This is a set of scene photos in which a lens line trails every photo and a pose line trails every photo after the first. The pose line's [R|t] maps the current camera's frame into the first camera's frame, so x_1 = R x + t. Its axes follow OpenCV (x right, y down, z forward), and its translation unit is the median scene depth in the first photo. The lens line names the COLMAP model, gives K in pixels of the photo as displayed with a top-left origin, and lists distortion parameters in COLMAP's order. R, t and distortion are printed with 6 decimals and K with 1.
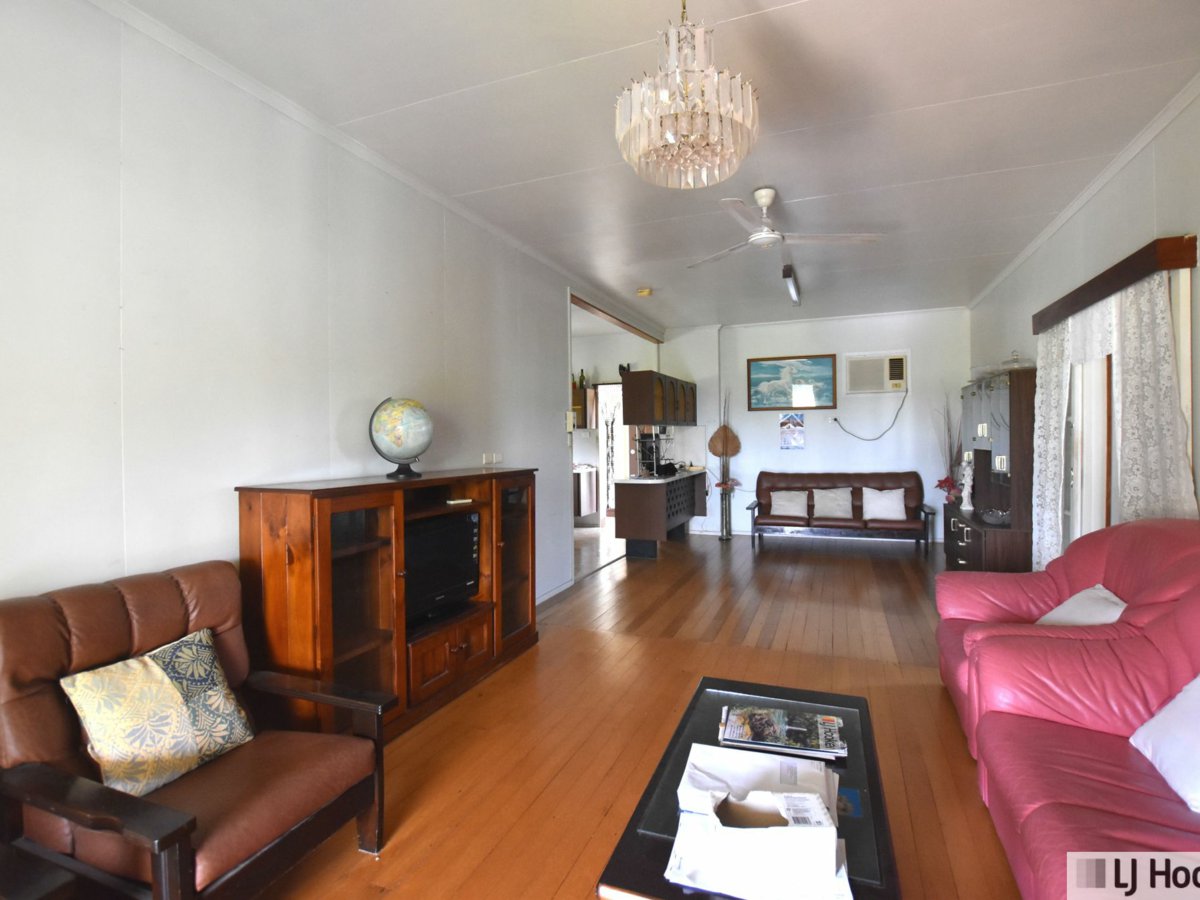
lens RADIAL K [[595.6, 0, 600.0], [0, 595.6, 450.0], [0, 0, 1]] dist [-0.030868, 0.001700]
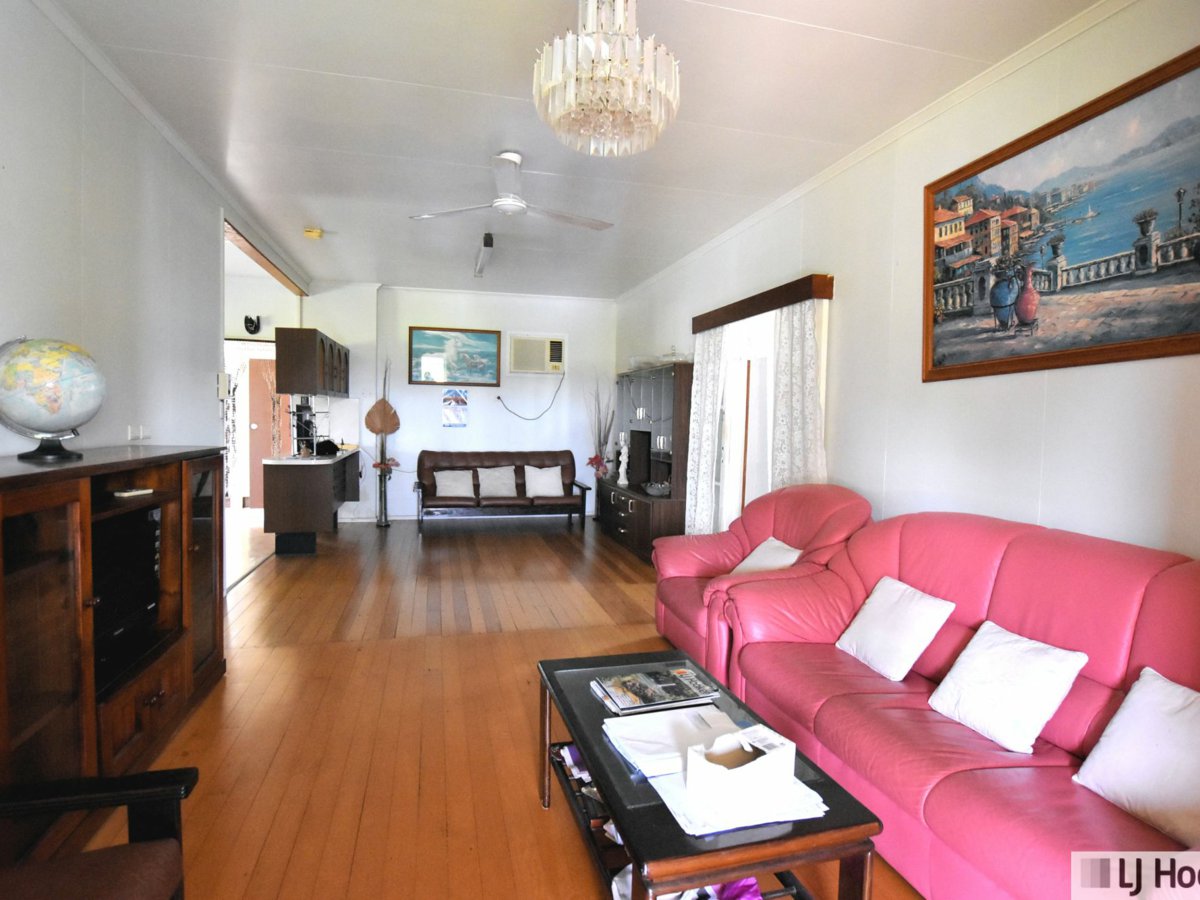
lens RADIAL K [[647.3, 0, 600.0], [0, 647.3, 450.0], [0, 0, 1]] dist [-0.035148, 0.000901]
pose [[0.803299, -0.002007, 0.595572, -0.174610], [-0.019069, 0.999395, 0.029088, 0.002377], [-0.595270, -0.034723, 0.802775, 0.049545]]
